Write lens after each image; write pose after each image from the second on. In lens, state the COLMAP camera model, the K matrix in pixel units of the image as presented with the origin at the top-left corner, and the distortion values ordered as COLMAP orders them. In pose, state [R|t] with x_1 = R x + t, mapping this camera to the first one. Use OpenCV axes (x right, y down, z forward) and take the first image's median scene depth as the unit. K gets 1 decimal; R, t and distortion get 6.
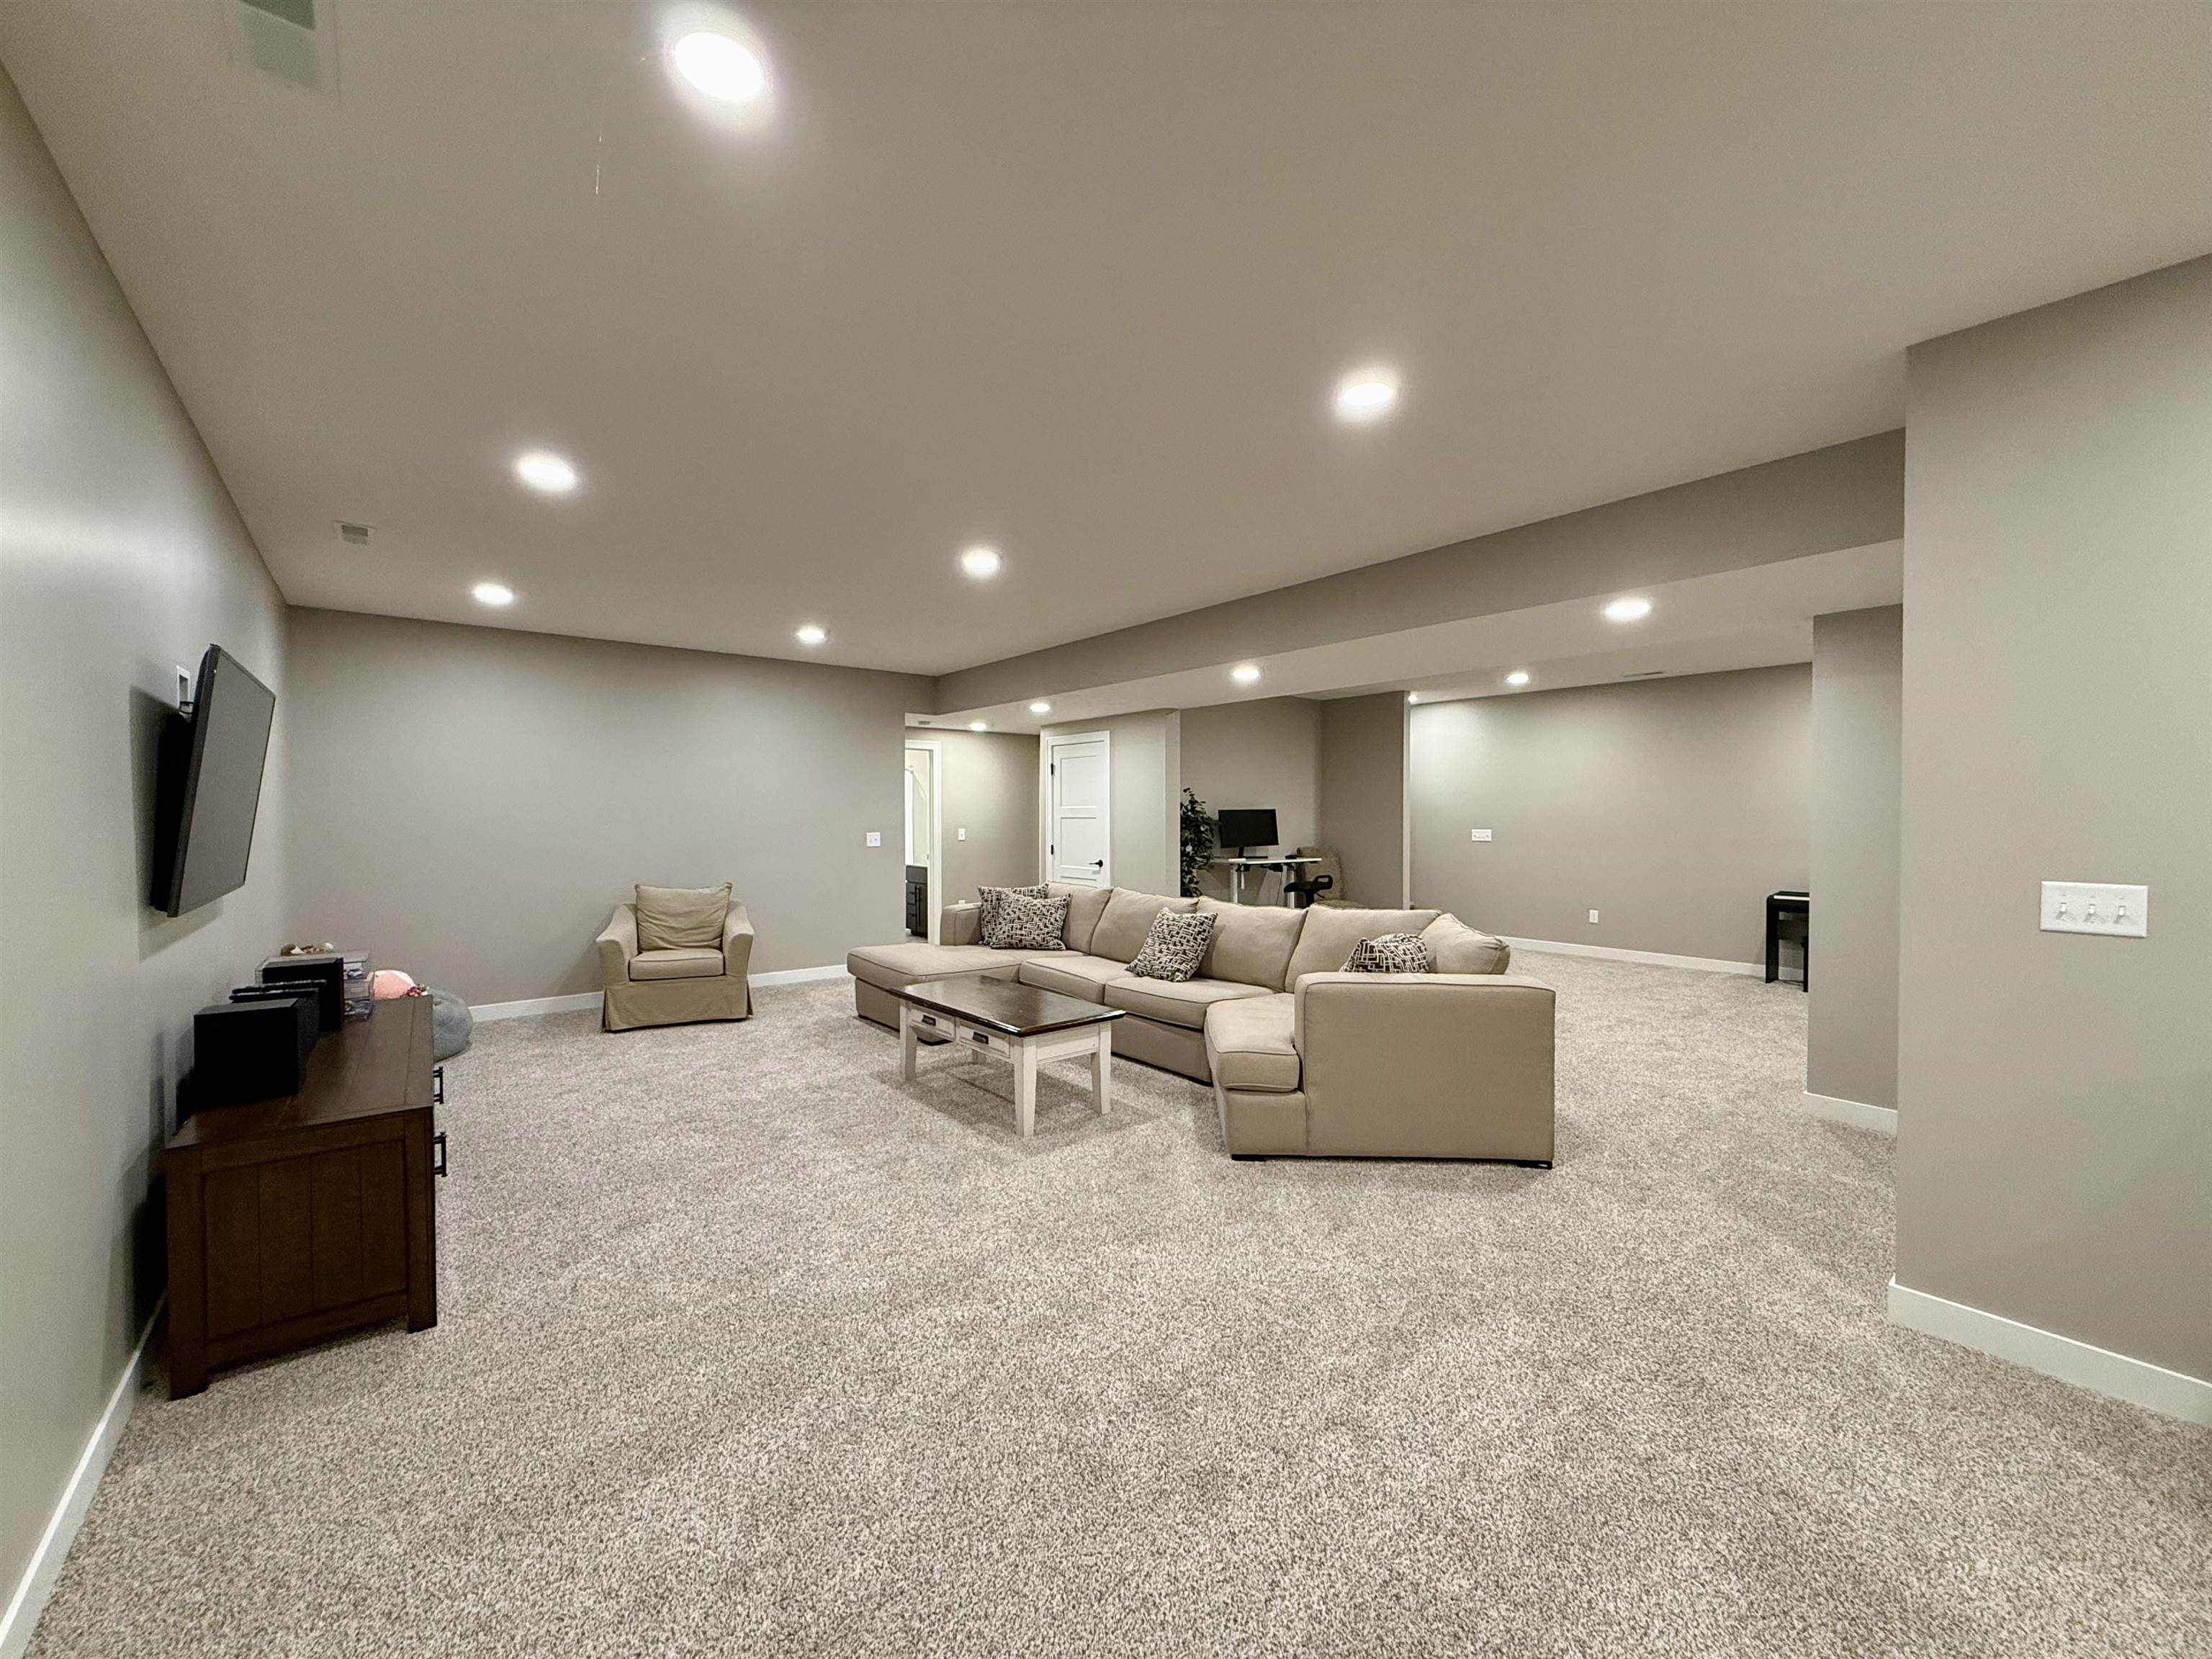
lens RADIAL K [[879.1, 0, 1112.2], [0, 879.1, 827.1], [0, 0, 1]] dist [0.000040, -0.000313]
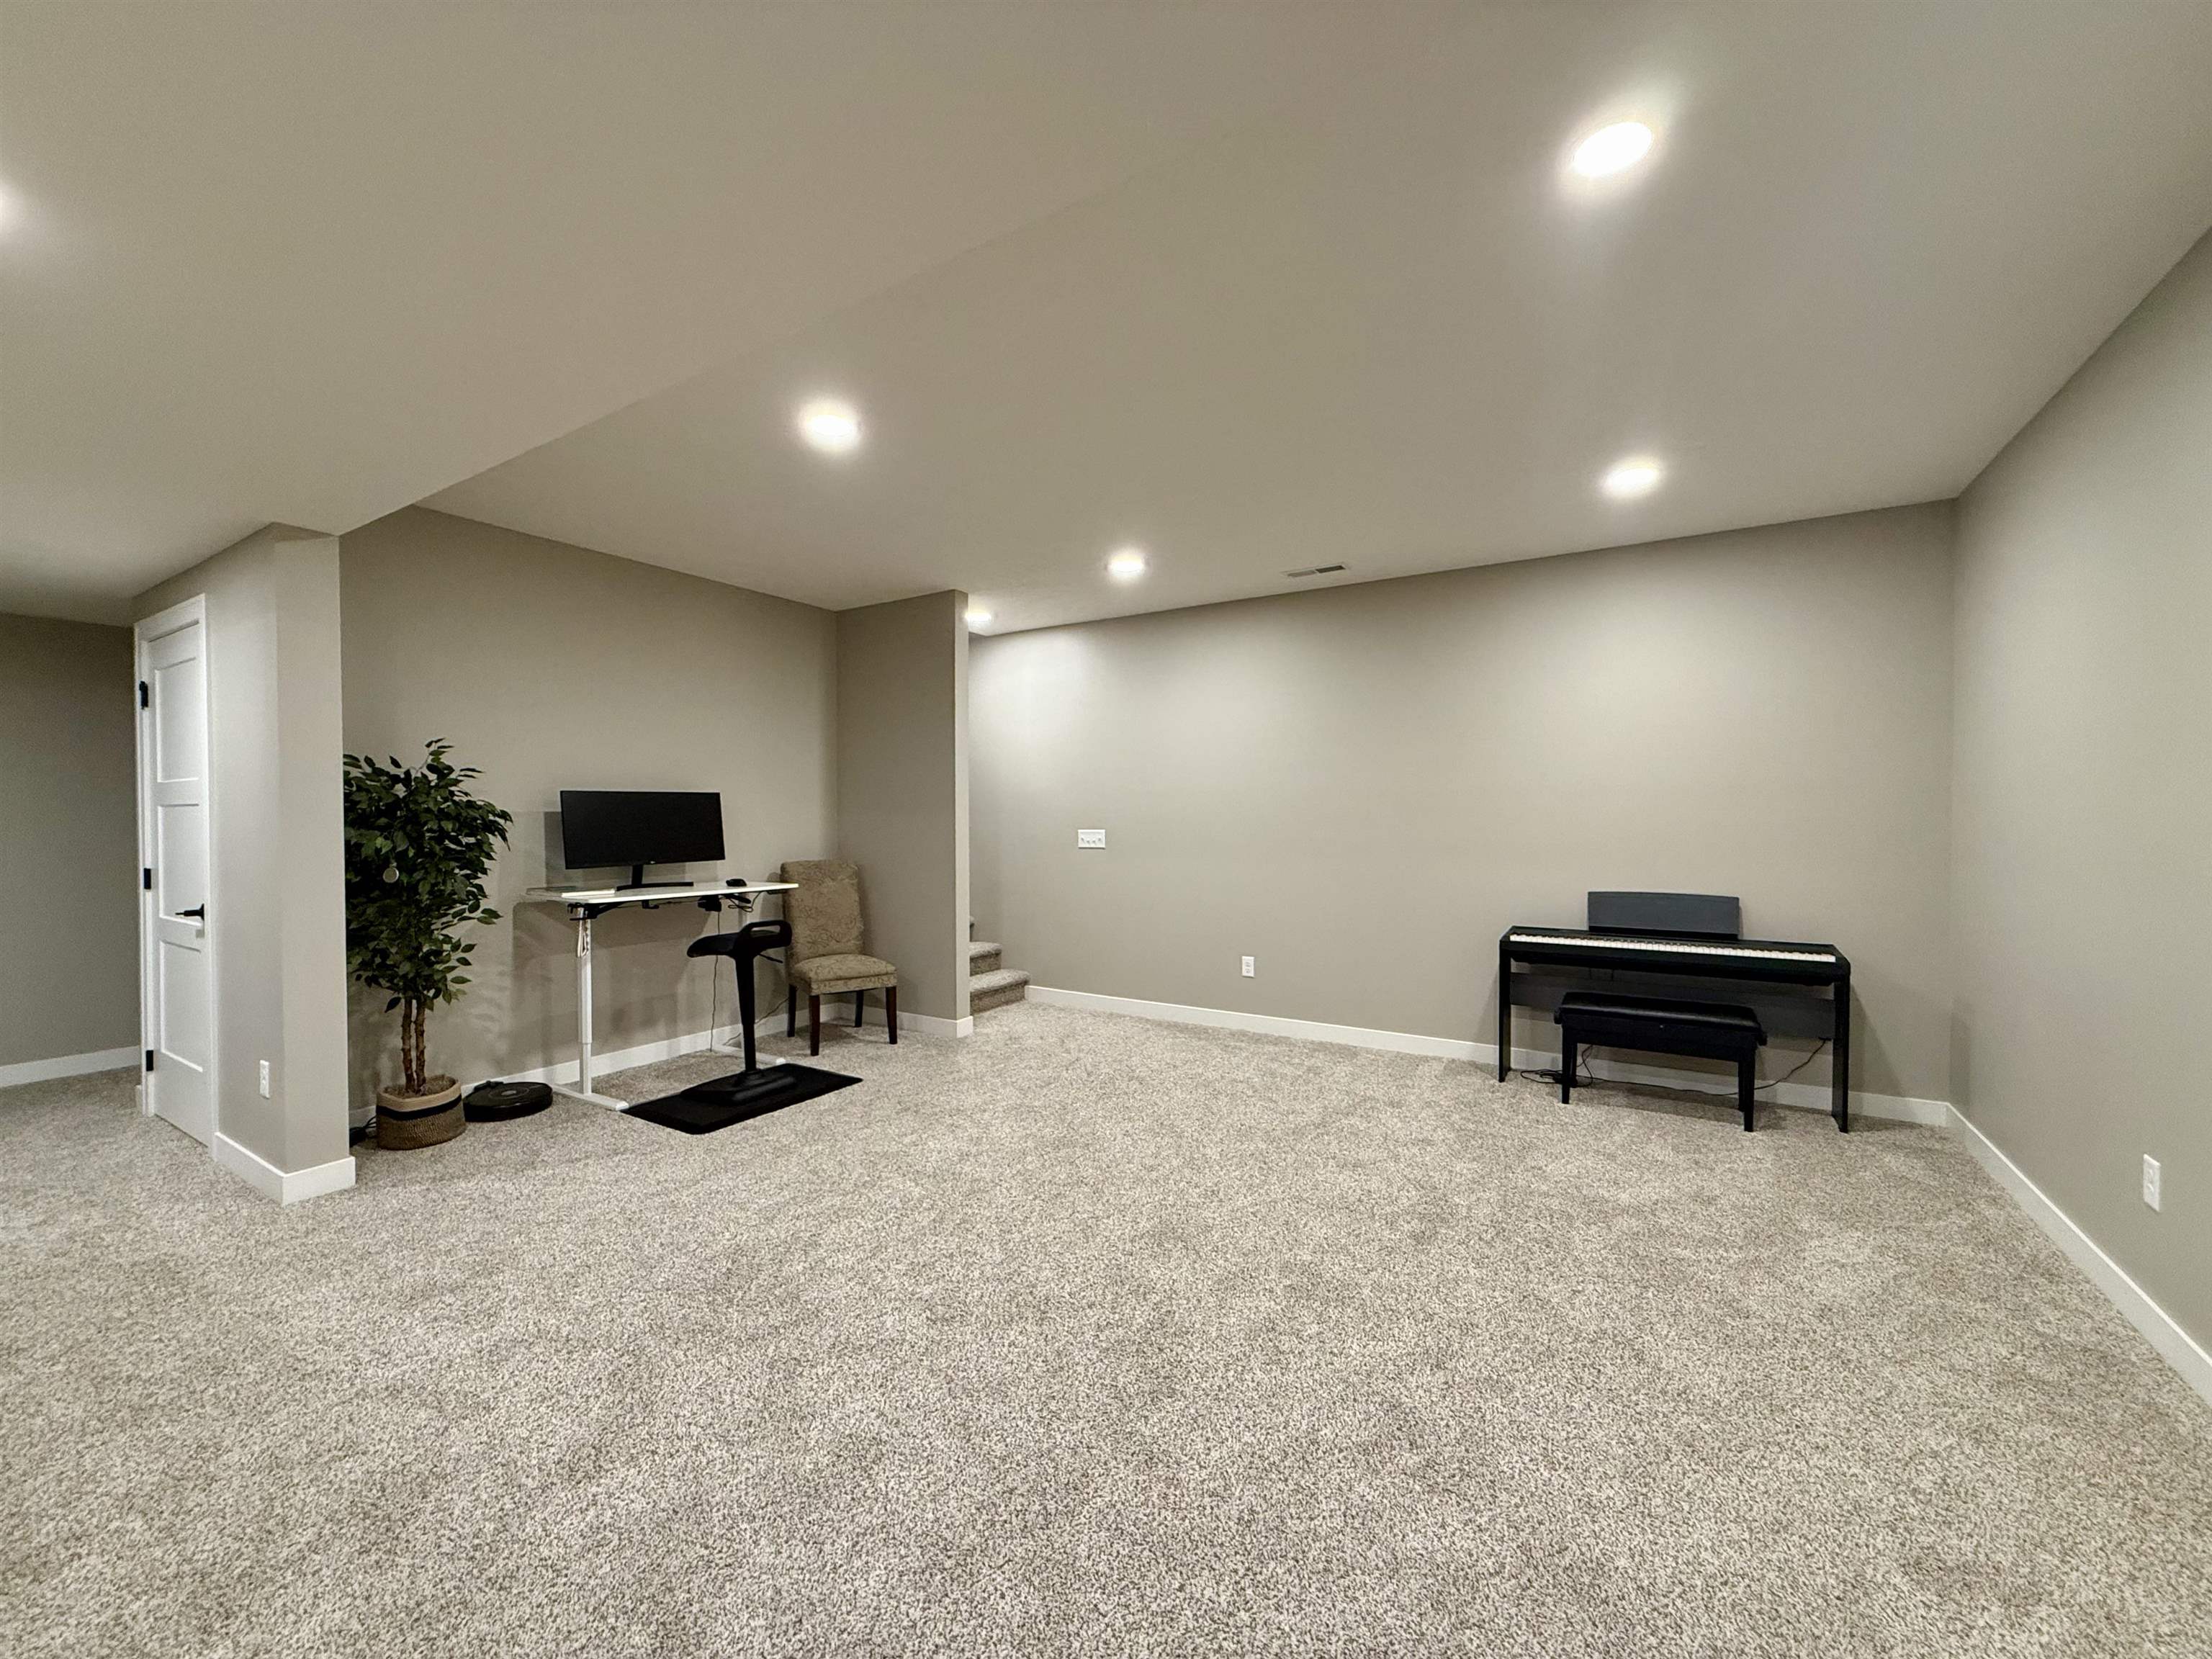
lens RADIAL K [[879.1, 0, 1089.4], [0, 879.1, 829.6], [0, 0, 1]] dist [0.000040, -0.000313]
pose [[0.952491, -0.005187, 0.304522, 0.289053], [0.004887, 0.999987, 0.001747, 0.002110], [-0.304527, -0.000176, 0.952504, 0.506288]]
